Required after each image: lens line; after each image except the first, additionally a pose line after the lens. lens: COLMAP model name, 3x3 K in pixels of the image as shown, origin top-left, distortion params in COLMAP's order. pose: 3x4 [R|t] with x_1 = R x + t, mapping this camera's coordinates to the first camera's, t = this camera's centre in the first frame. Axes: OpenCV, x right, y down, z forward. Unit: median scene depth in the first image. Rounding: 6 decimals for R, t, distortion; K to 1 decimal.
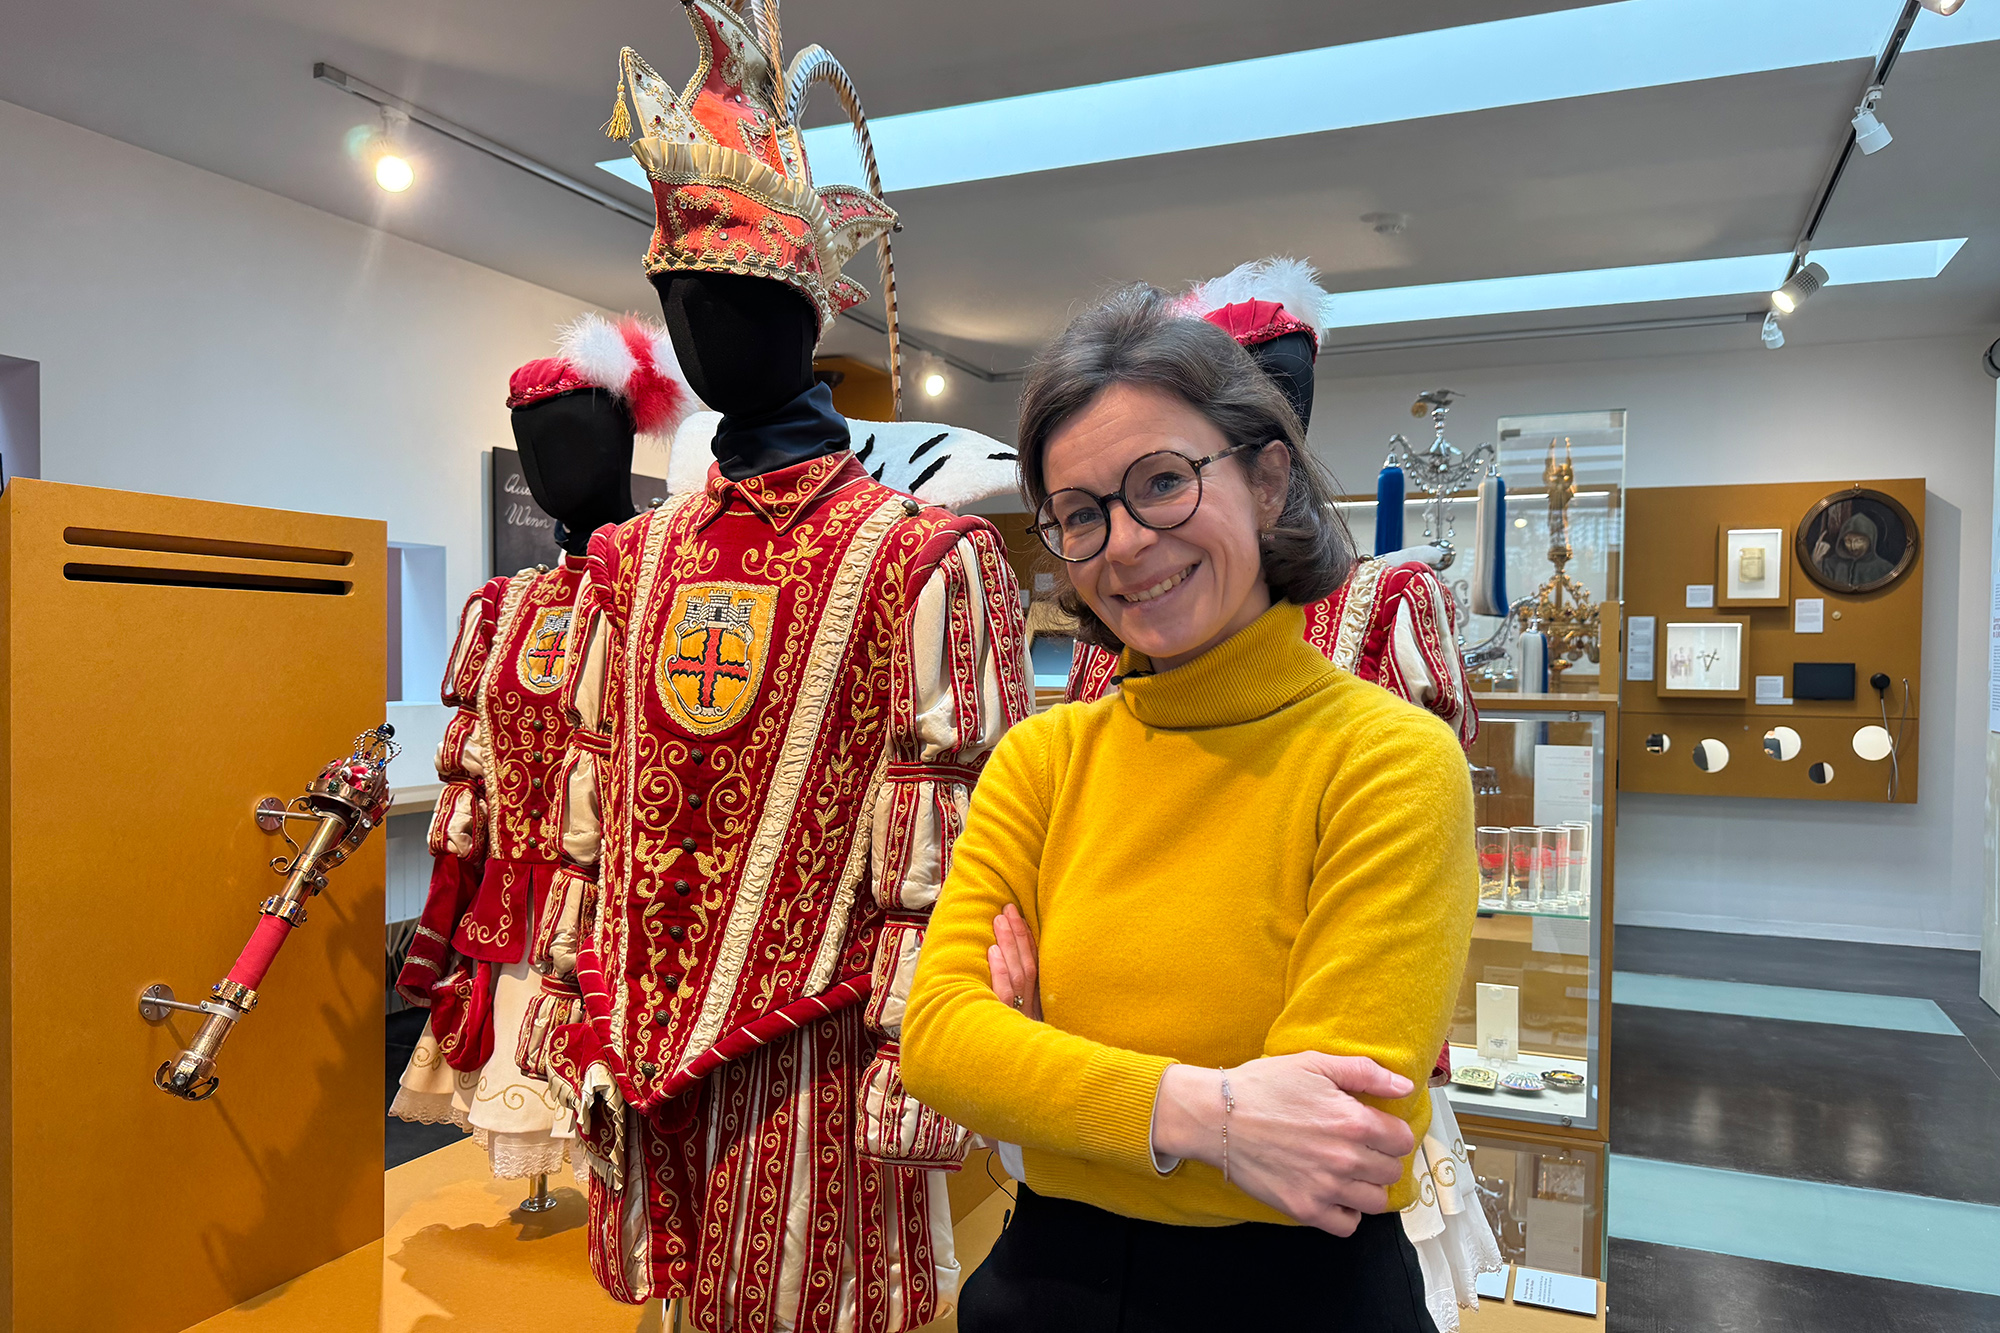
lens RADIAL K [[1443.0, 0, 995.5], [0, 1443.0, 670.1], [0, 0, 1]] dist [0.020867, -0.010978]
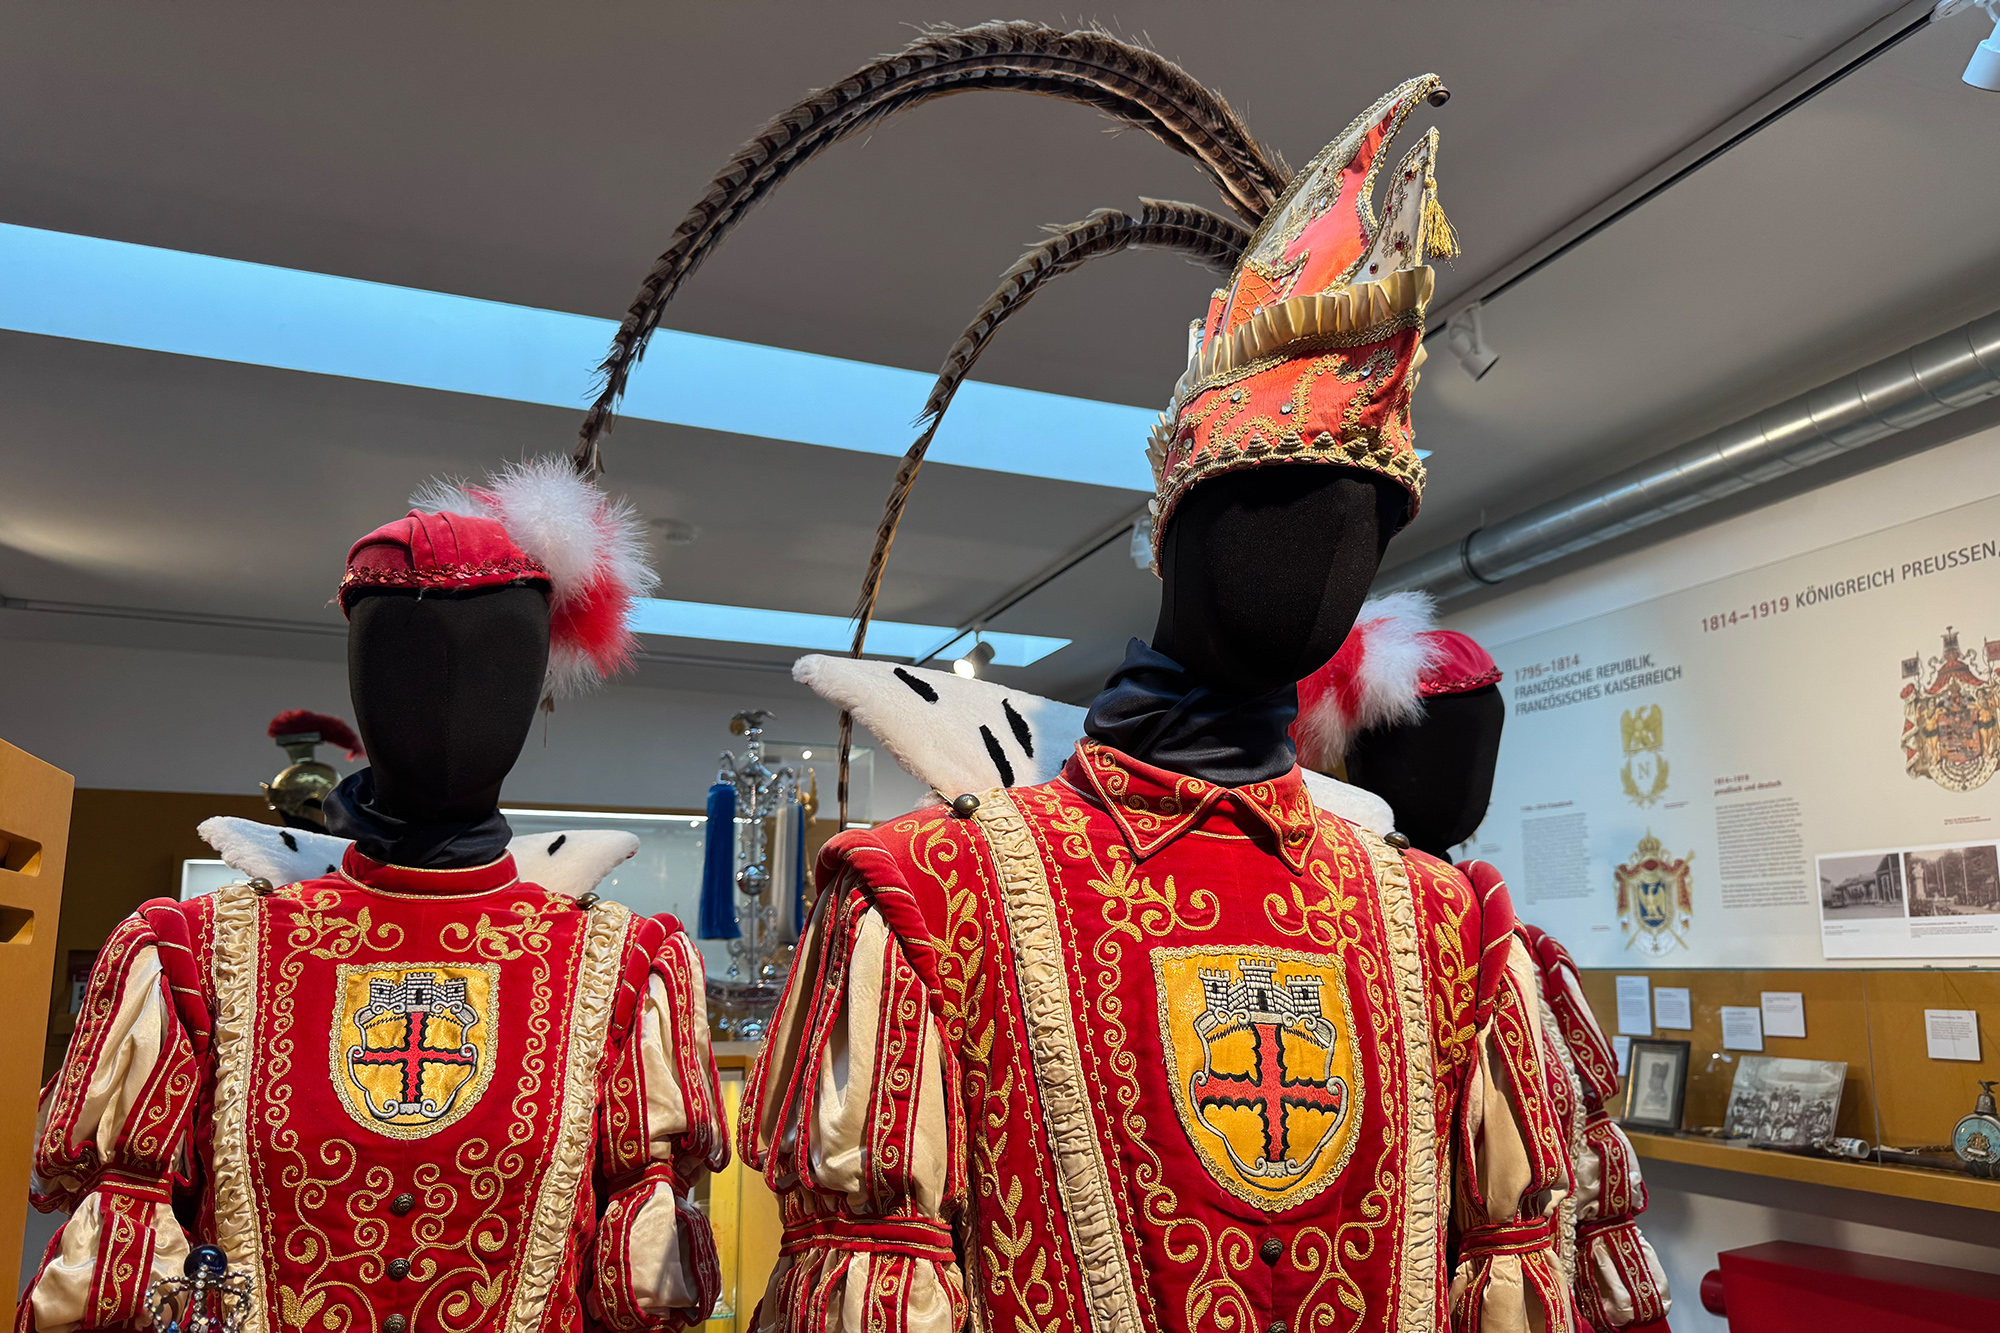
lens RADIAL K [[1443.0, 0, 995.3], [0, 1443.0, 671.4], [0, 0, 1]] dist [0.020867, -0.010978]
pose [[0.723663, 0.137341, 0.676350, -0.714187], [0.009462, 0.977933, -0.208704, -0.048466], [-0.690088, 0.157431, 0.706395, 0.621252]]
